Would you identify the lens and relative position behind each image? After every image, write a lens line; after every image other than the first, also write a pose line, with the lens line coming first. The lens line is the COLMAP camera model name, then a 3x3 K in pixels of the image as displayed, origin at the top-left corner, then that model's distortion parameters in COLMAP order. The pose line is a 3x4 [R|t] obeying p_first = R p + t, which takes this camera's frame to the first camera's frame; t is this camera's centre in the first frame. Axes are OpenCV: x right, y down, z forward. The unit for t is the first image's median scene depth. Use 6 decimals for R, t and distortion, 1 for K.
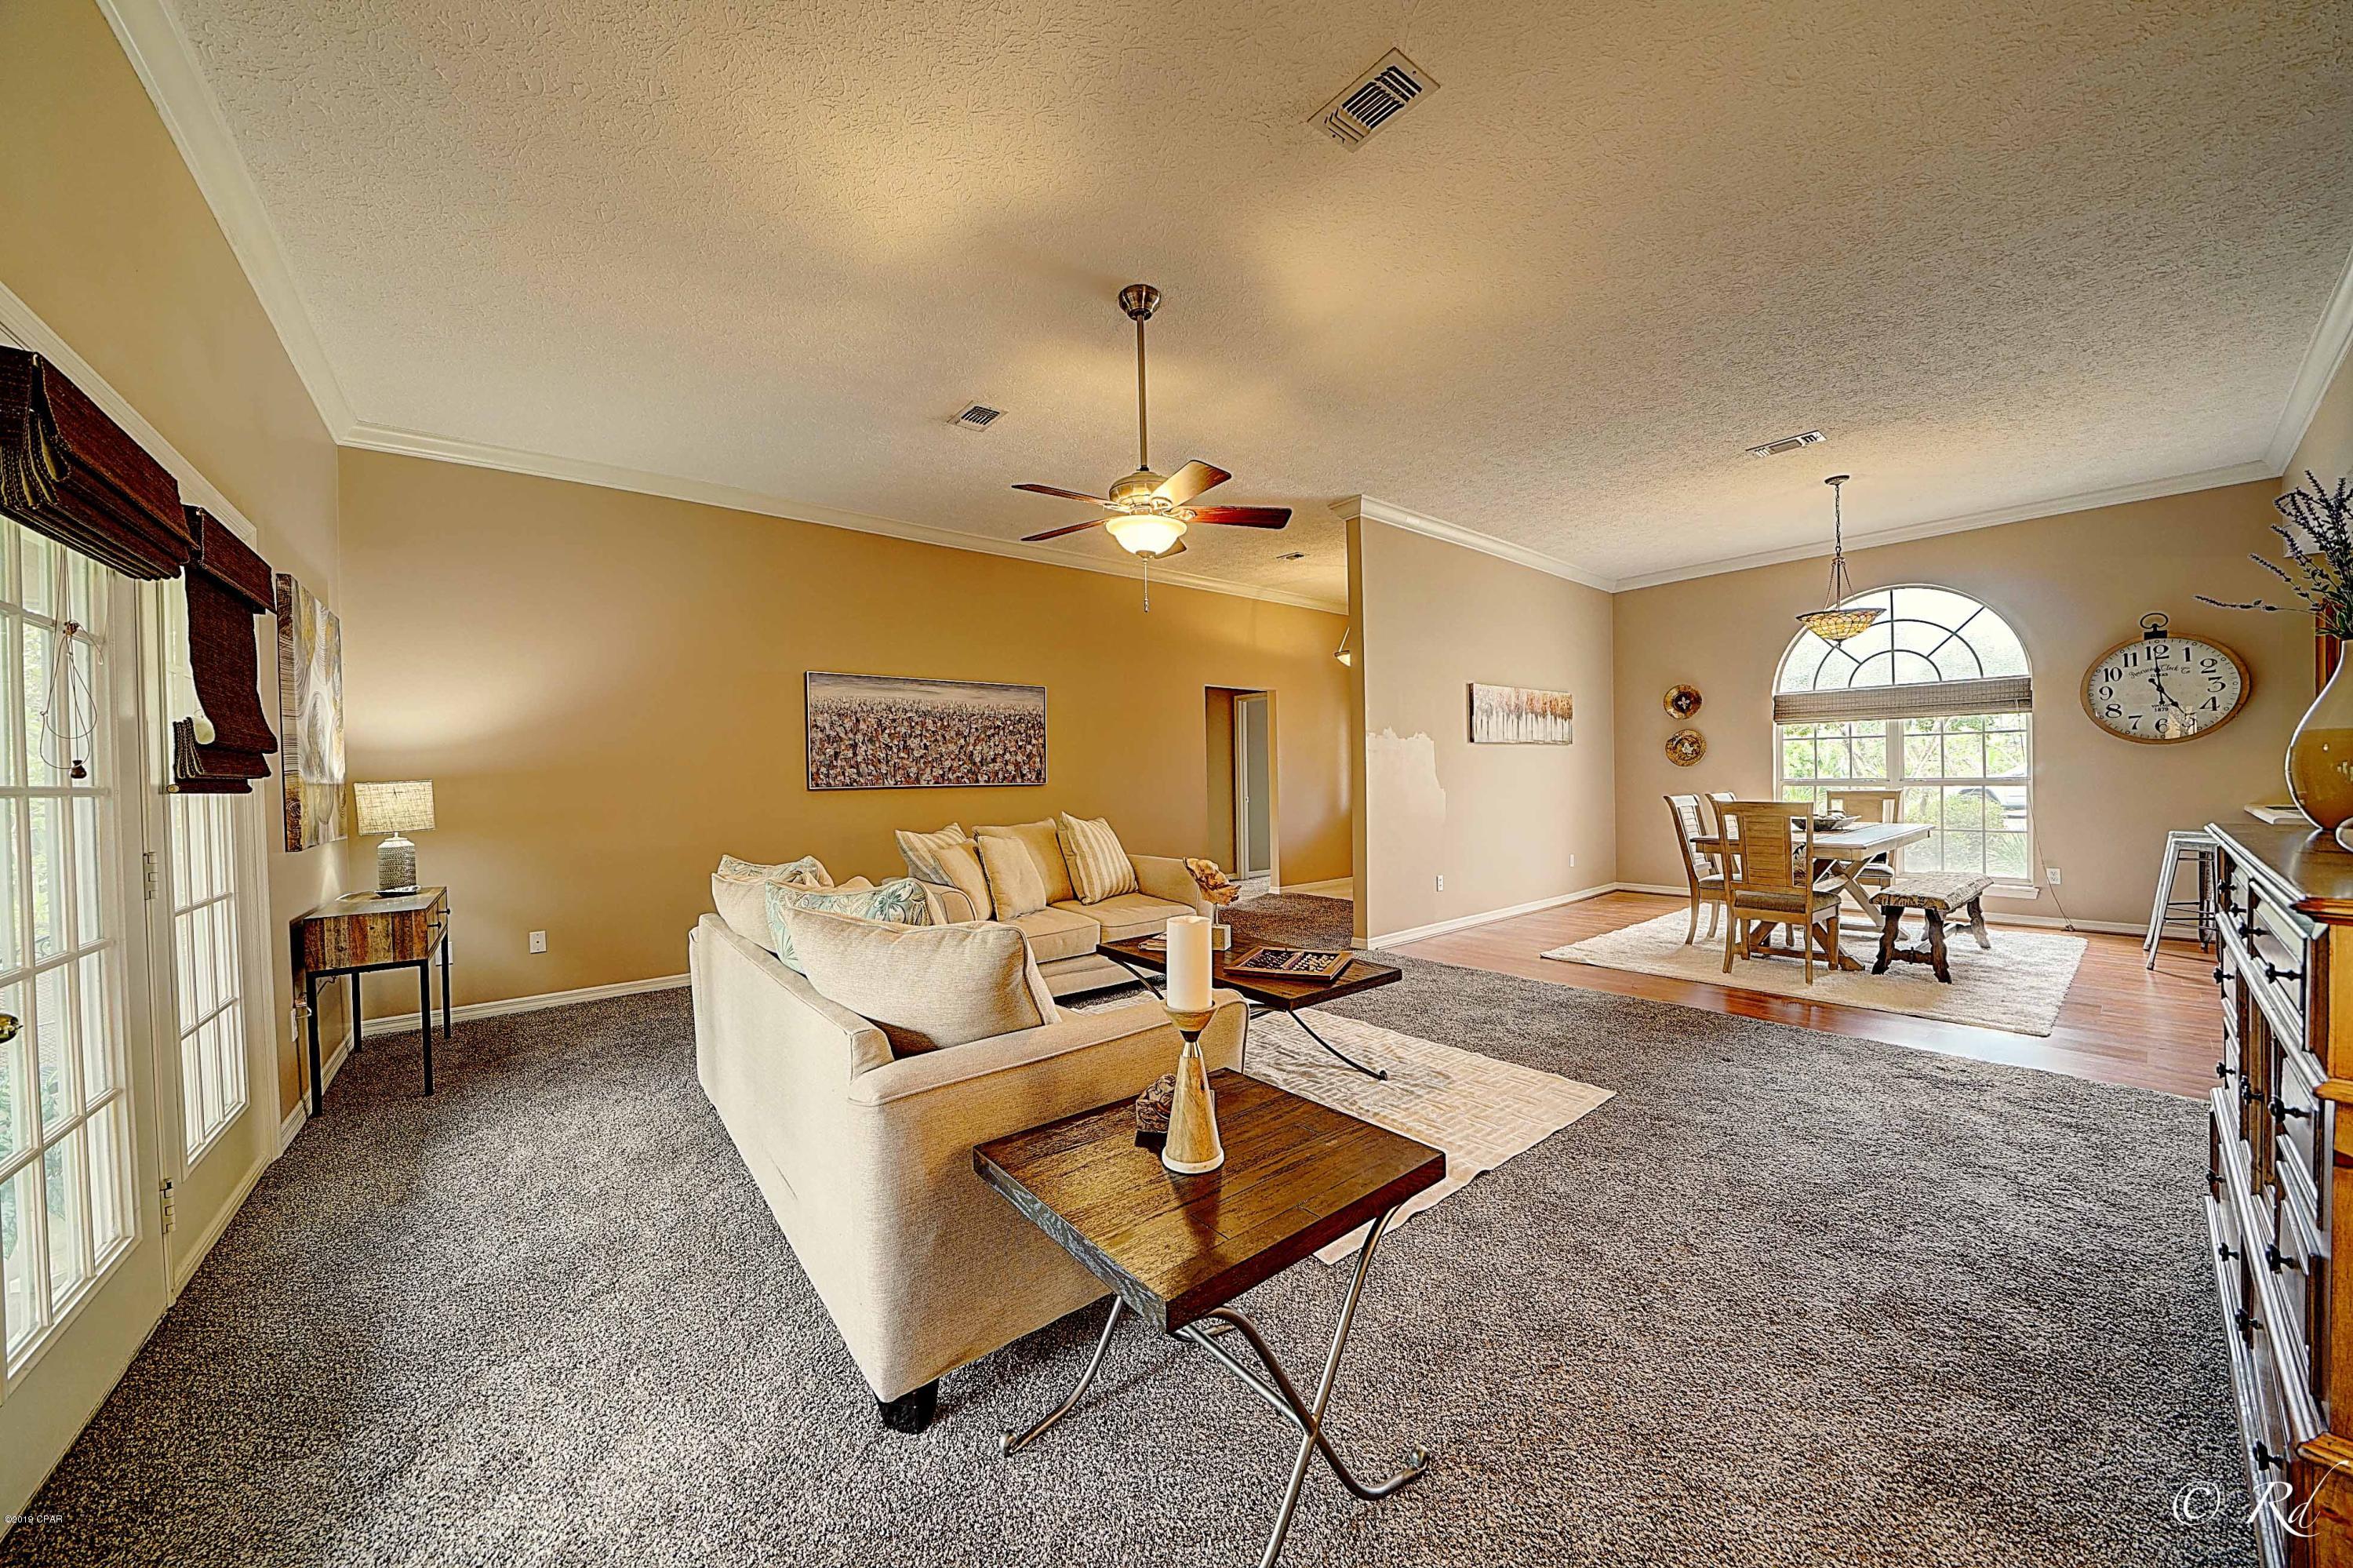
lens RADIAL K [[815.9, 0, 1175.2], [0, 815.9, 785.0], [0, 0, 1]] dist [-0.022438, 0.001945]
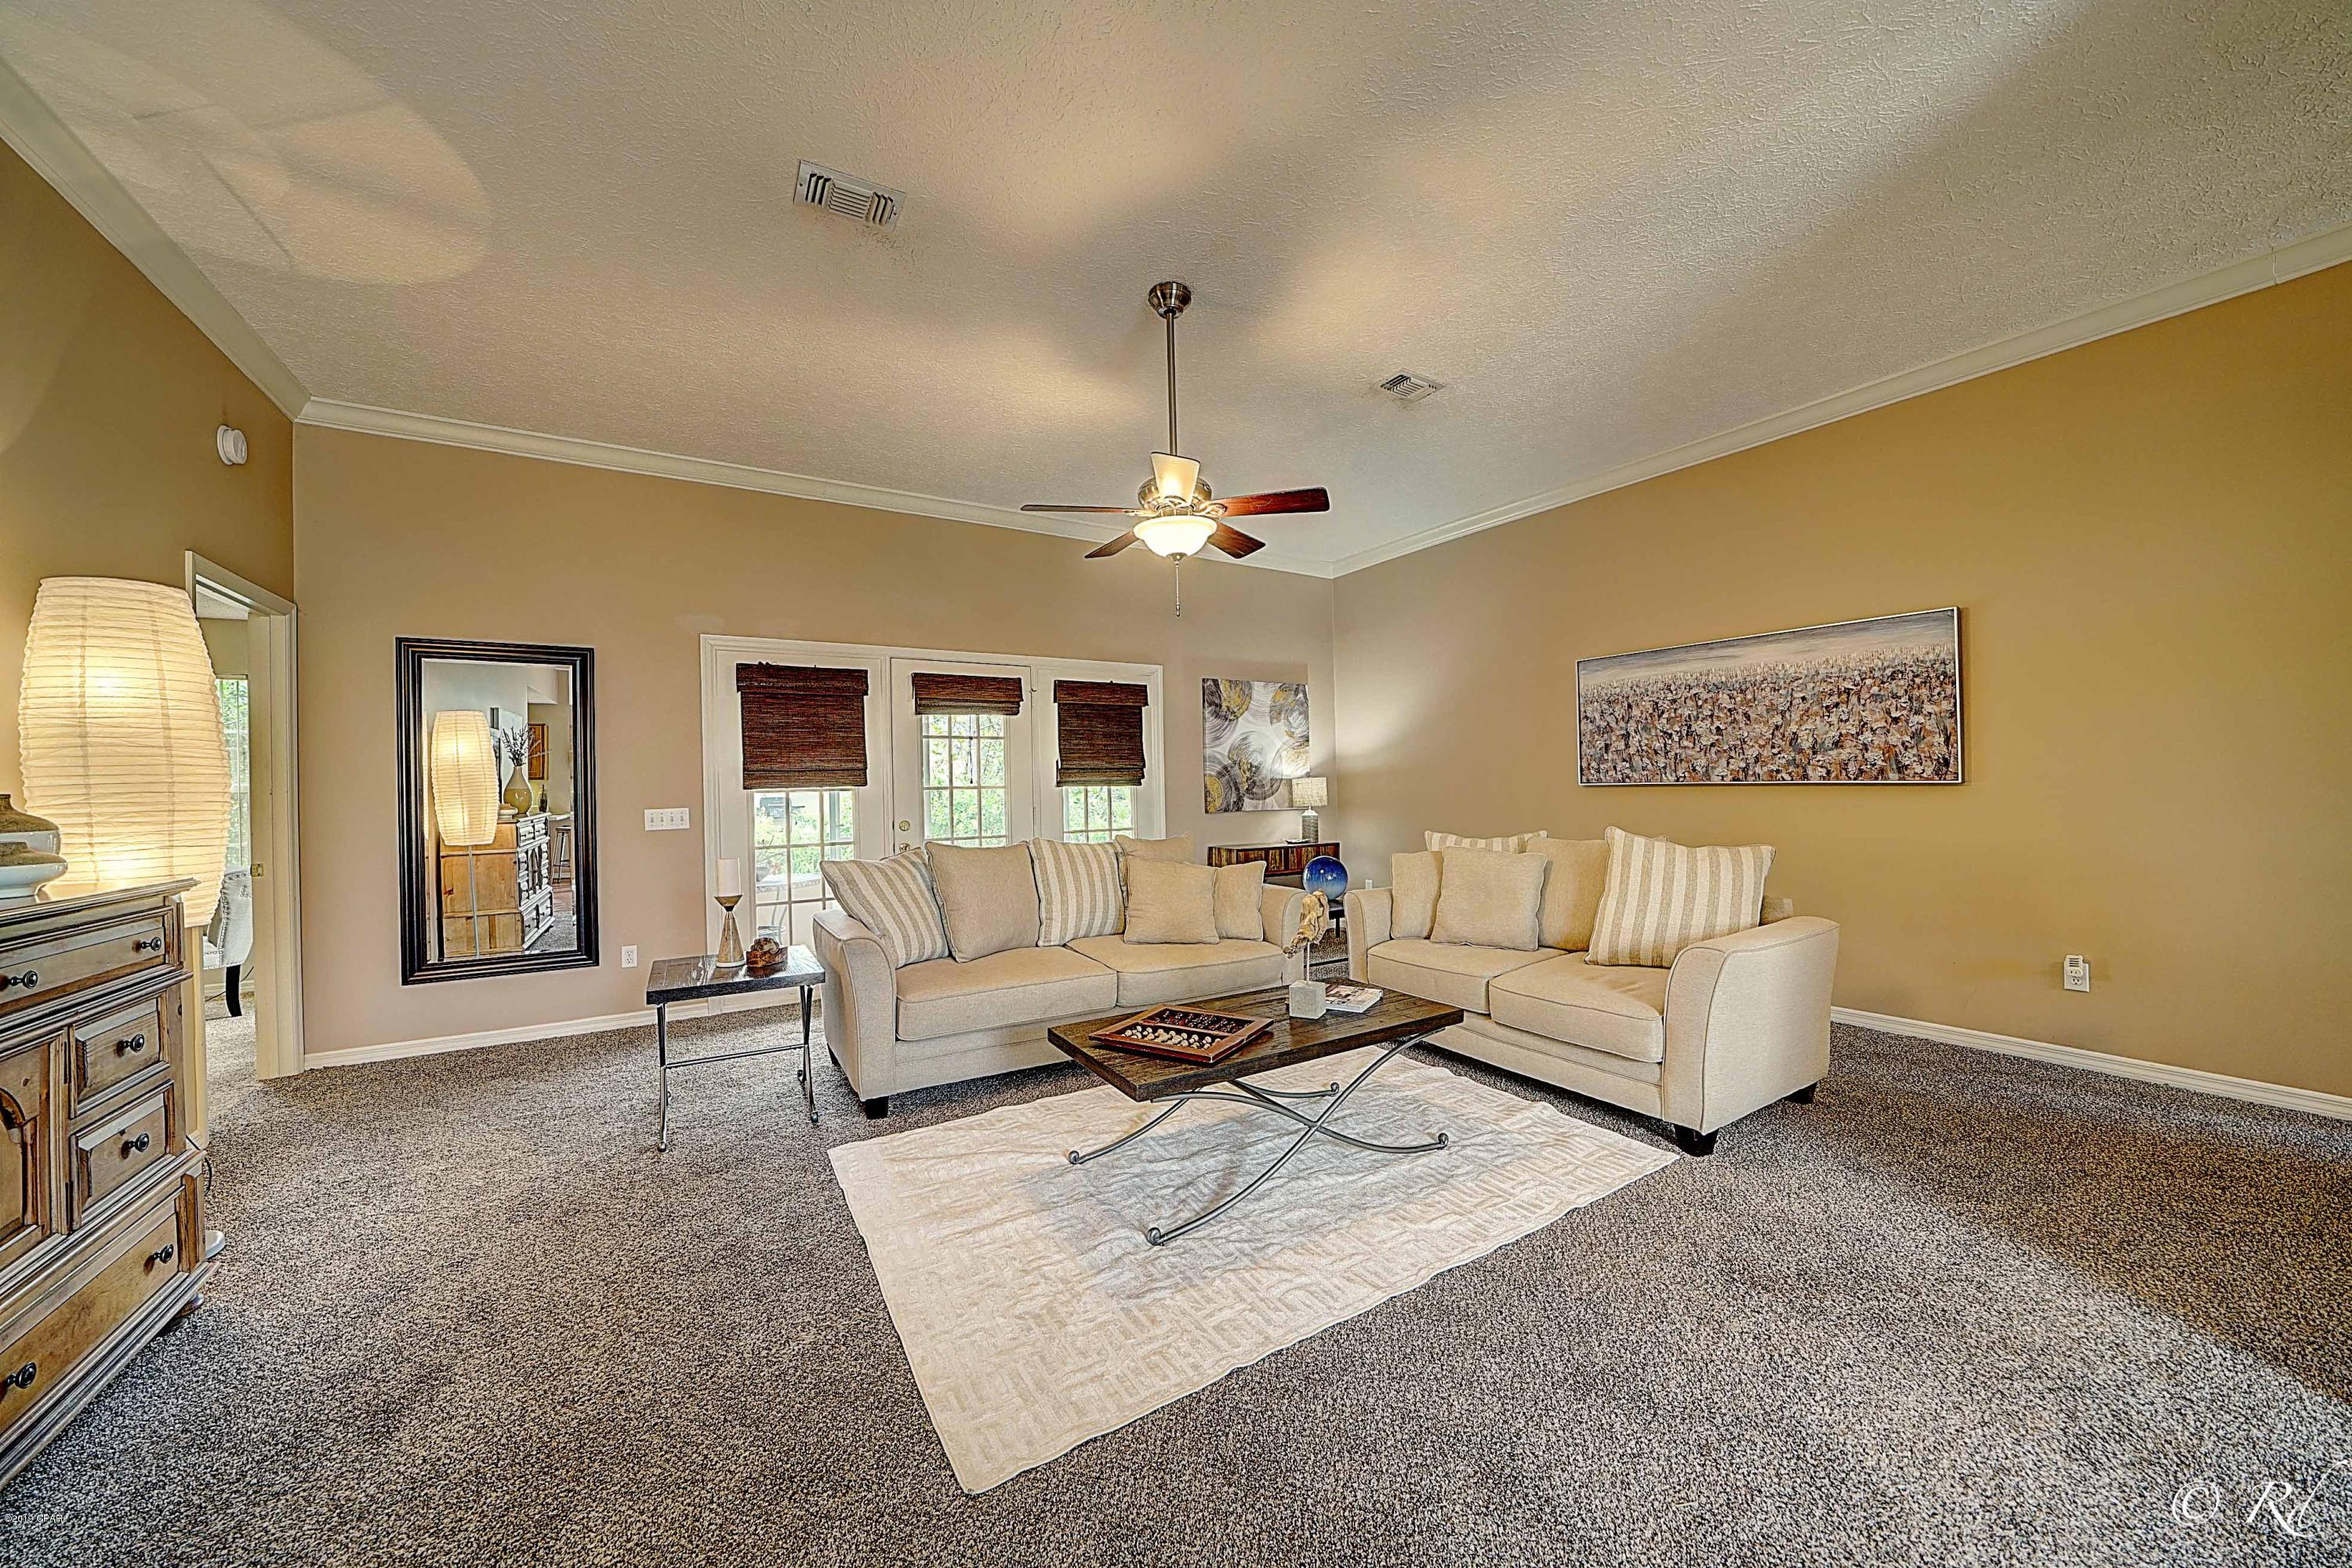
lens RADIAL K [[815.5, 0, 1173.3], [0, 815.5, 781.1], [0, 0, 1]] dist [-0.022438, 0.001945]
pose [[-0.127662, 0.017818, -0.991658, 0.498121], [0.008202, 0.999823, 0.016909, -0.017523], [0.991784, -0.005975, -0.127786, 0.599063]]
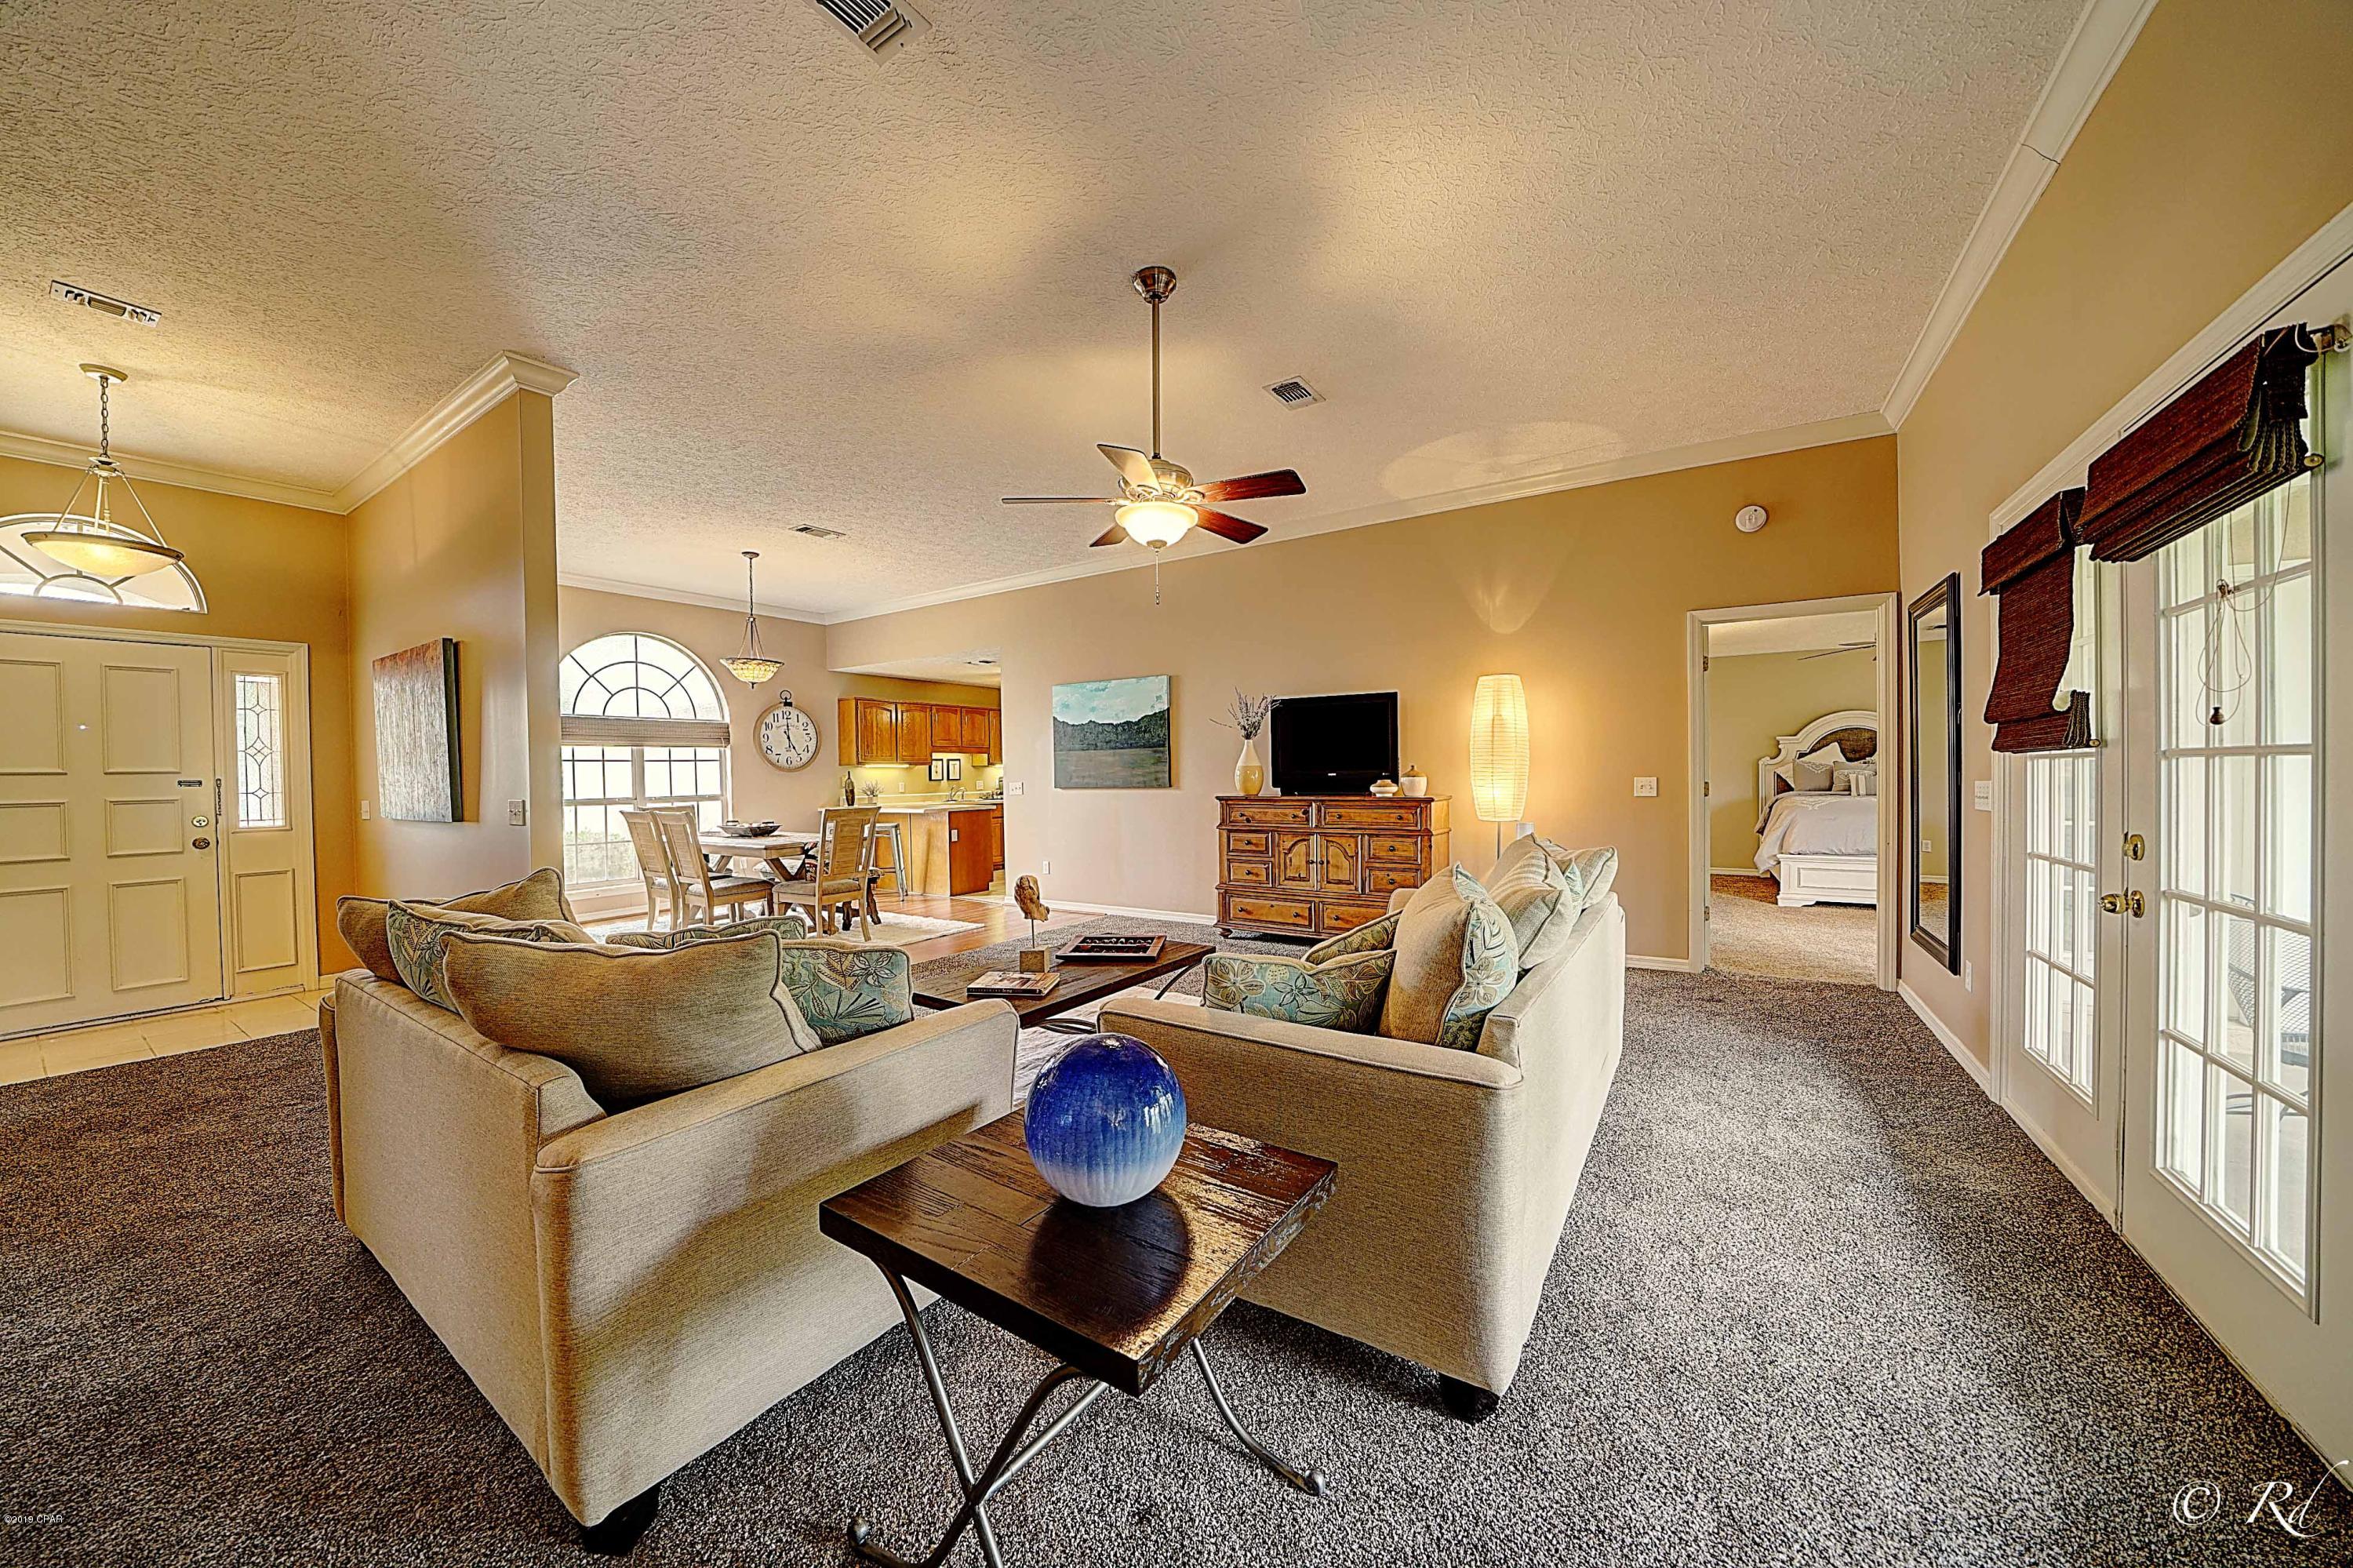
lens RADIAL K [[815.9, 0, 1177.2], [0, 815.9, 786.1], [0, 0, 1]] dist [-0.022438, 0.001945]
pose [[-0.308728, 0.009158, 0.951106, -0.516089], [0.034326, 0.999410, 0.001519, 0.001424], [-0.950531, 0.033117, -0.308860, 0.686606]]
